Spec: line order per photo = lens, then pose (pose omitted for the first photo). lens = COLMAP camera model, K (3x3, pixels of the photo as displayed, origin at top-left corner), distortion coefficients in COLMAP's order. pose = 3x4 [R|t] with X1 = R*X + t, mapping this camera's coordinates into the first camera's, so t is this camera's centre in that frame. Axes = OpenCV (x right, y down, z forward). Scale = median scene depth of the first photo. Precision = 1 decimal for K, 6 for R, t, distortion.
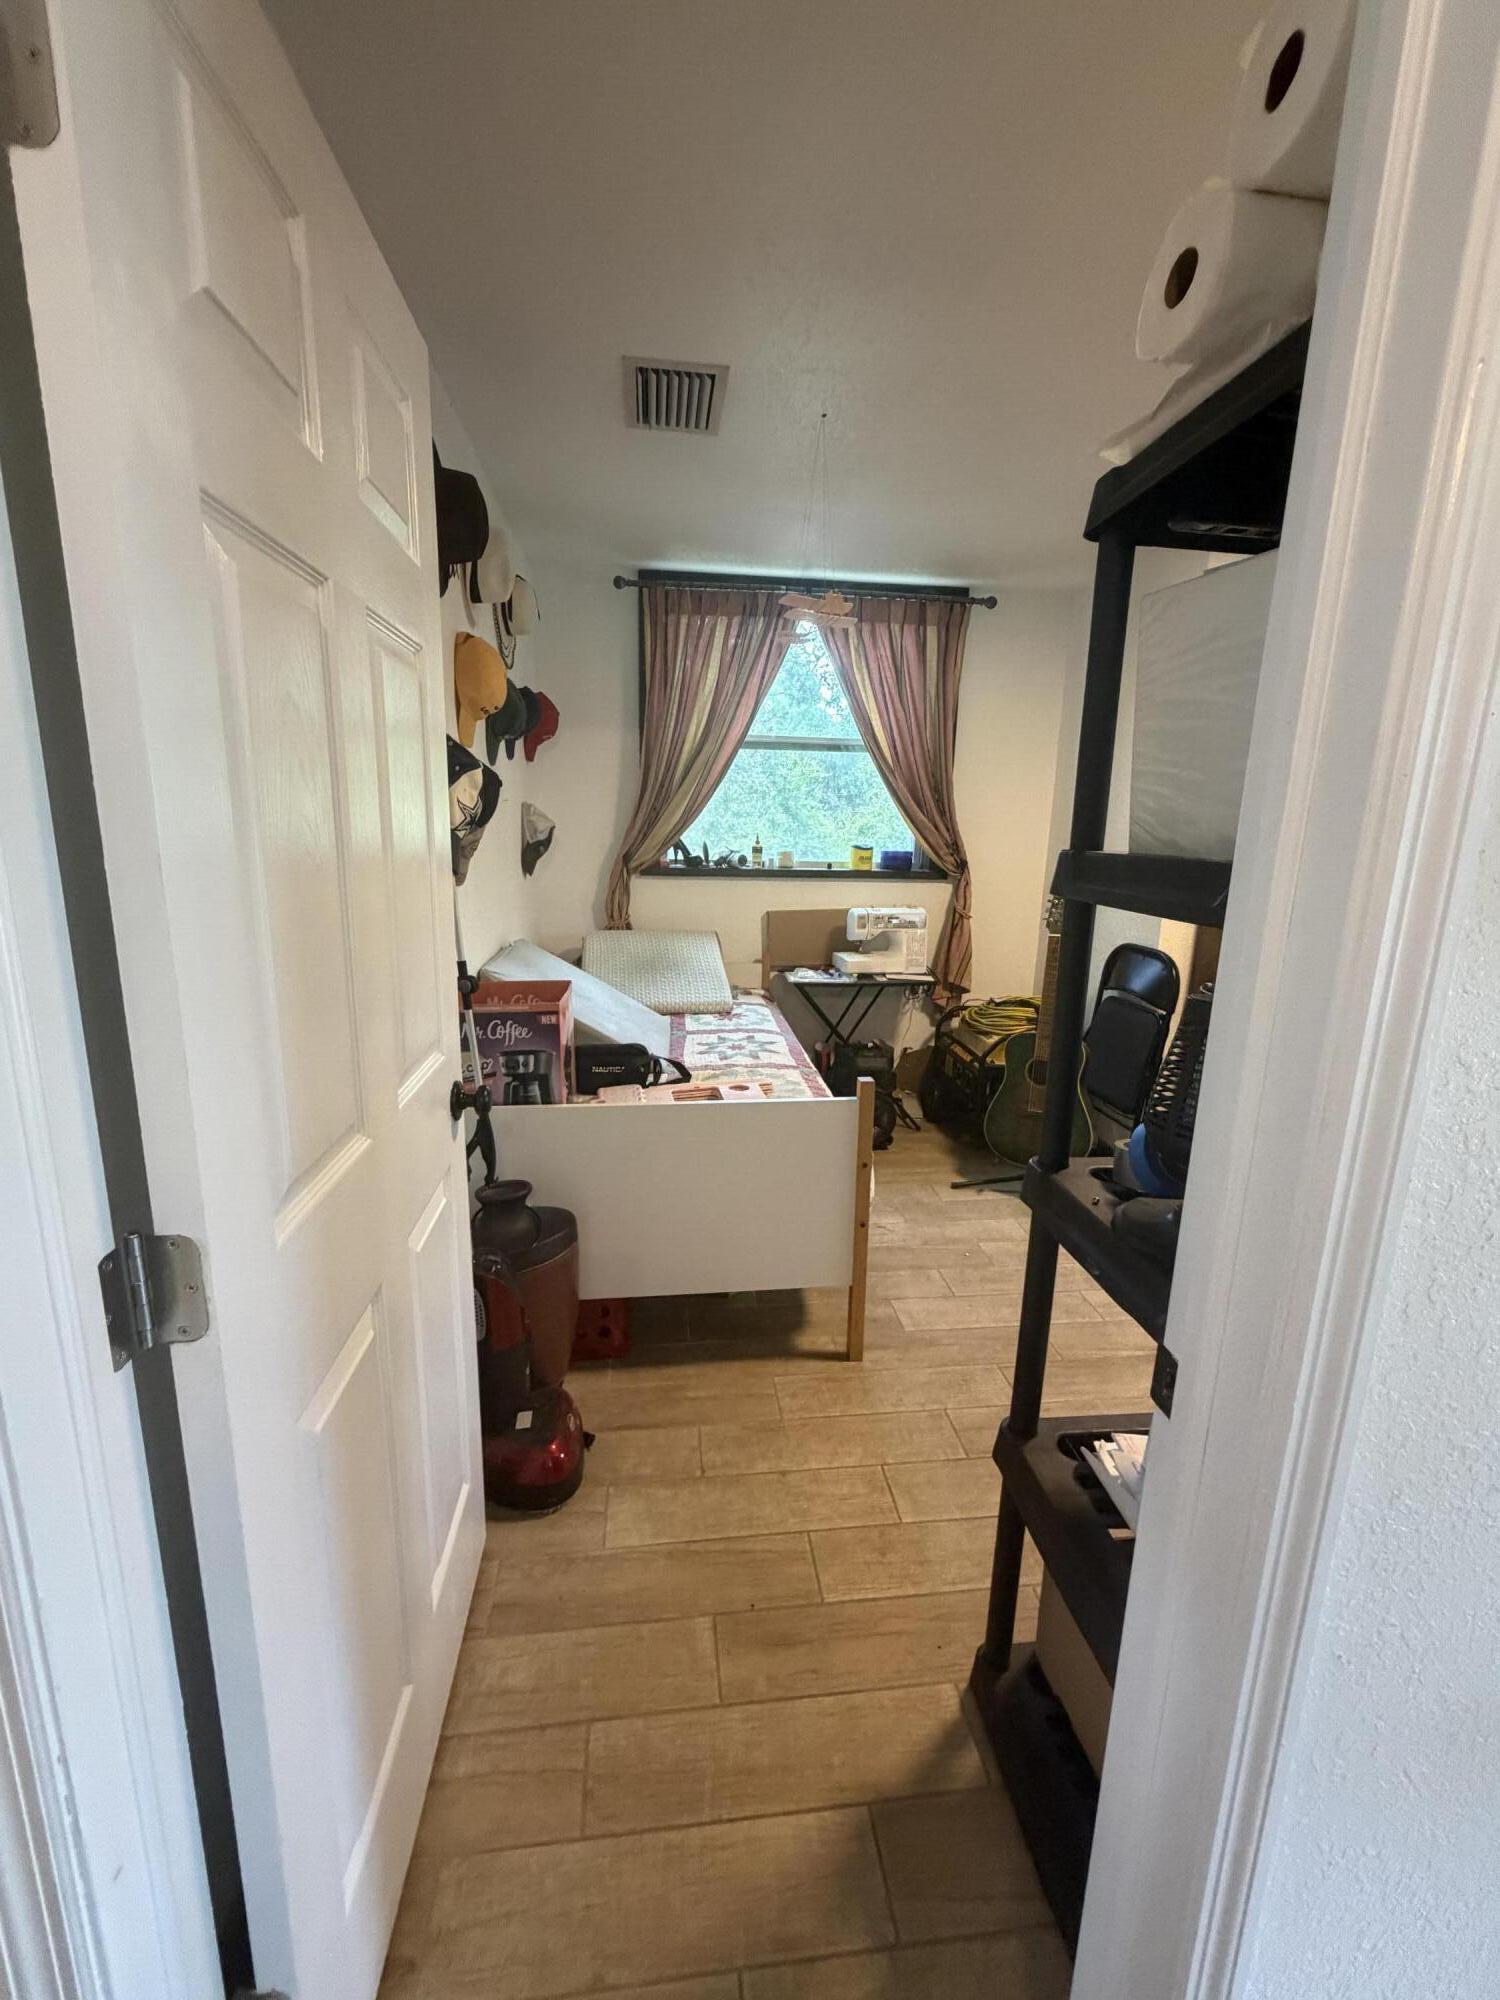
lens RADIAL K [[828.5, 0, 748.8], [0, 828.5, 996.3], [0, 0, 1]] dist [0.000726, 0.000330]
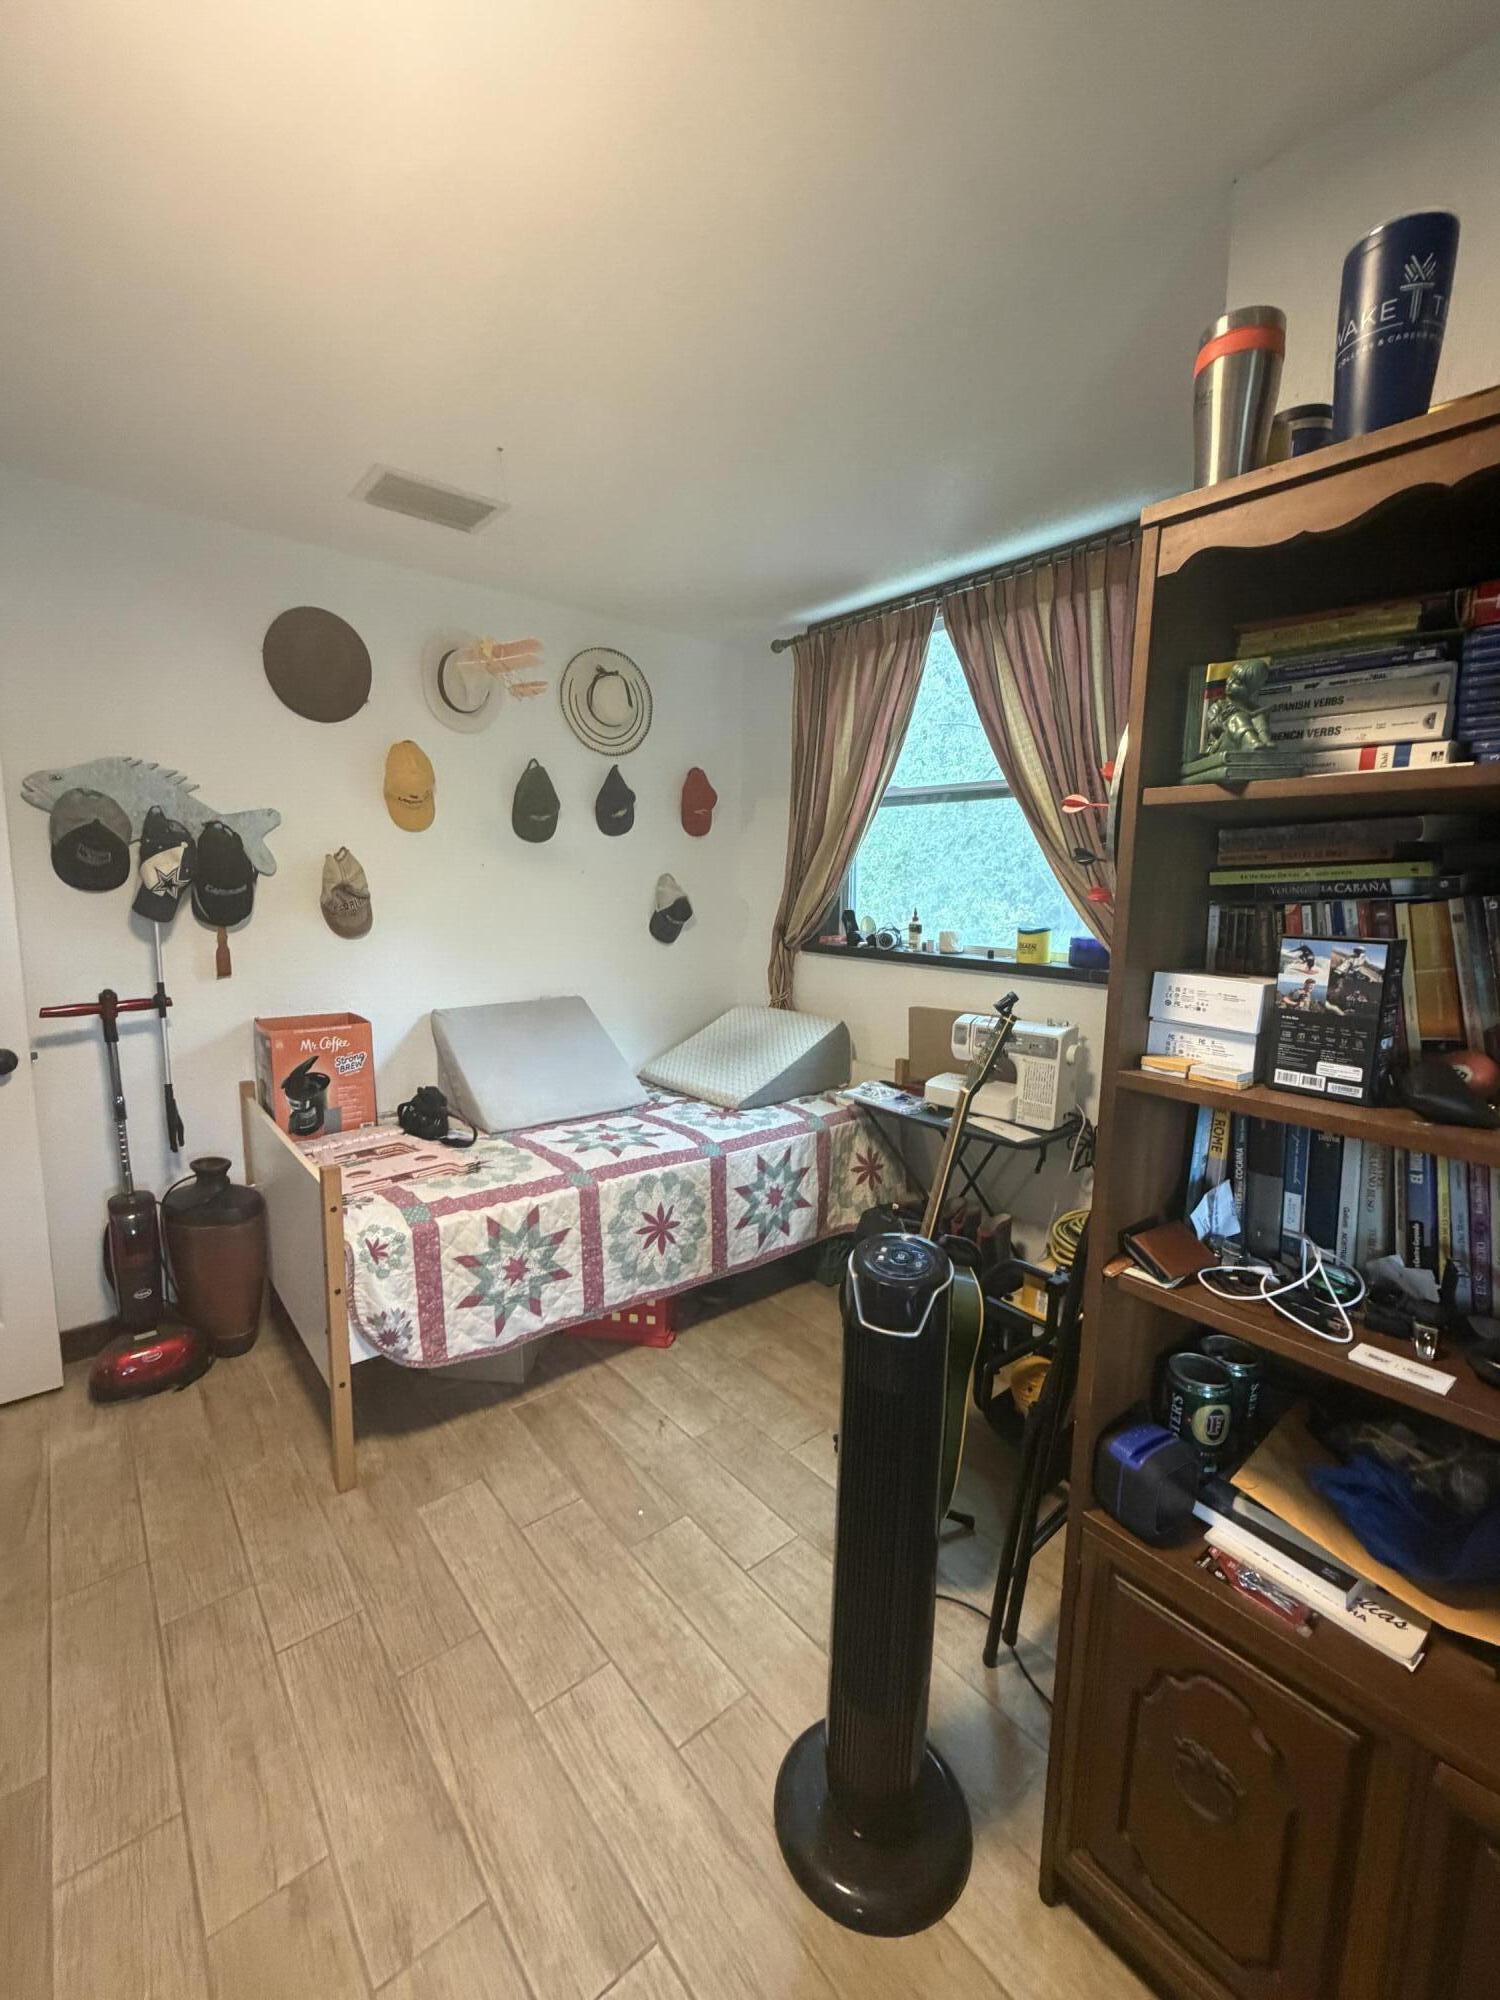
lens RADIAL K [[828.5, 0, 748.8], [0, 828.5, 996.3], [0, 0, 1]] dist [0.000726, 0.000330]
pose [[0.565299, 0.107305, -0.817877, 0.609435], [-0.180401, 0.983584, 0.004357, -0.092222], [0.804918, 0.145083, 0.575377, 0.447089]]
